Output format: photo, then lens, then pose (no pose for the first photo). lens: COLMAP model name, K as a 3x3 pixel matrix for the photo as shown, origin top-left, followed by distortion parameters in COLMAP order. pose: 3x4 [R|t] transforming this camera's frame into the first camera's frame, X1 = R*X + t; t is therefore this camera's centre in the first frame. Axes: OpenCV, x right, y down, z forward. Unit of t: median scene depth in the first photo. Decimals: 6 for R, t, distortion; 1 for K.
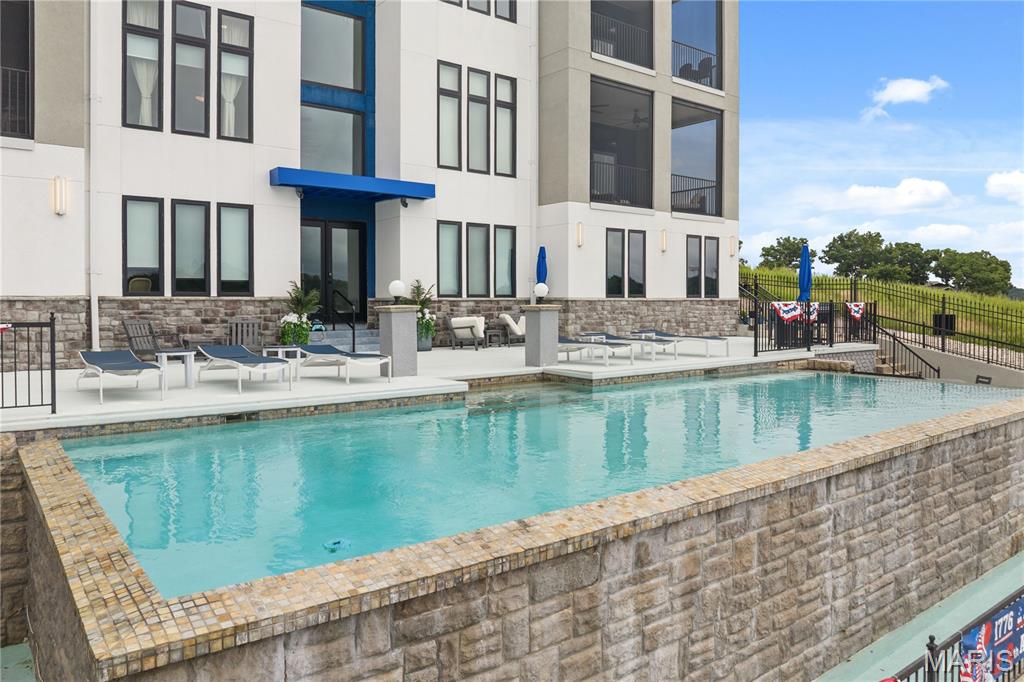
lens RADIAL K [[730.4, 0, 512.9], [0, 730.4, 306.8], [0, 0, 1]] dist [-0.027290, -0.000193]
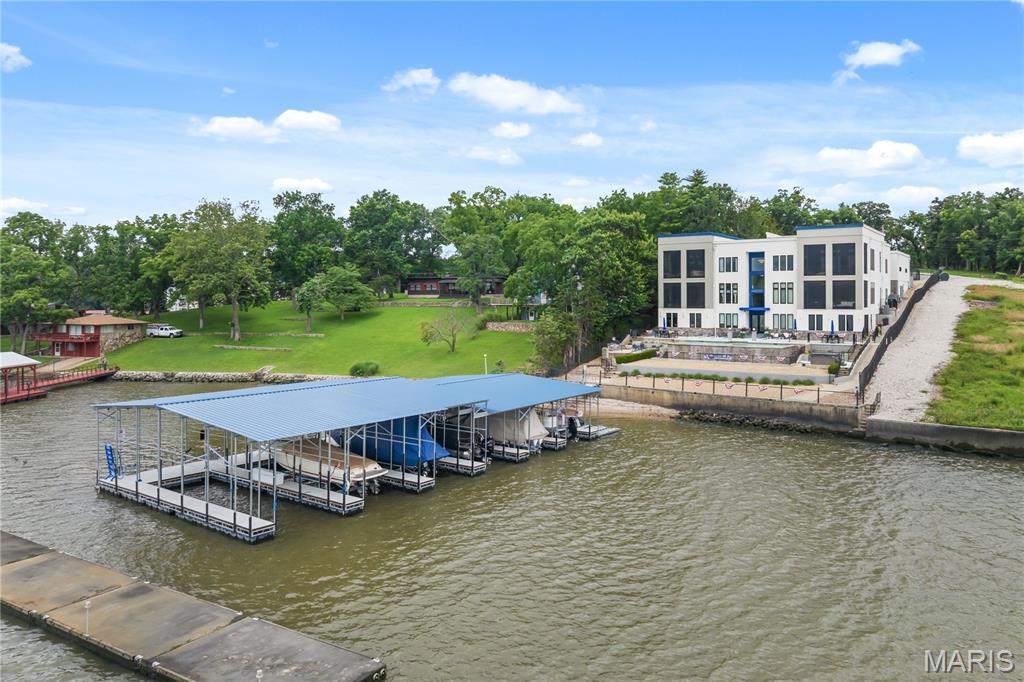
lens RADIAL K [[730.4, 0, 512.9], [0, 730.4, 306.8], [0, 0, 1]] dist [-0.027290, -0.000193]
pose [[0.271696, 0.006323, -0.962362, 4.572401], [-0.006630, 0.999967, 0.004699, -0.190654], [0.962360, 0.005104, 0.271729, -2.276276]]
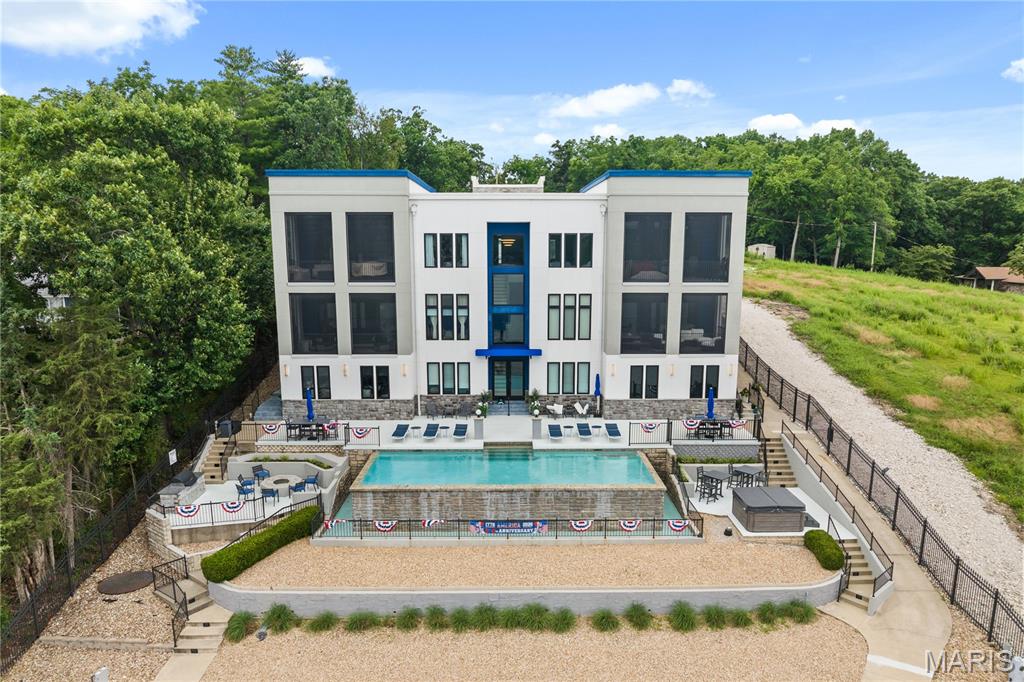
lens RADIAL K [[725.5, 0, 512.5], [0, 725.5, 377.1], [0, 0, 1]] dist [-0.034164, -0.000582]
pose [[0.792547, 0.111279, -0.599572, 1.280850], [-0.004582, 0.984268, 0.176622, -0.511161], [0.609794, -0.137235, 0.780588, -0.950615]]
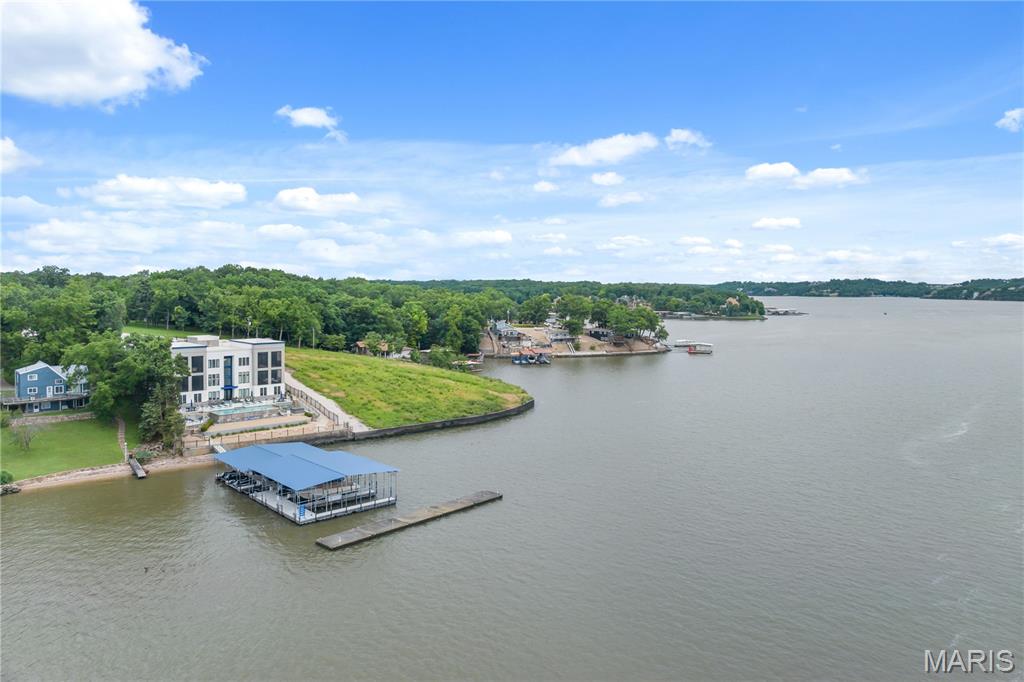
lens RADIAL K [[730.4, 0, 512.9], [0, 730.4, 306.8], [0, 0, 1]] dist [-0.027290, -0.000193]
pose [[0.997936, -0.003688, 0.064103, 3.012064], [0.002524, 0.999831, 0.018230, -1.429740], [-0.064159, -0.018031, 0.997777, -9.140730]]
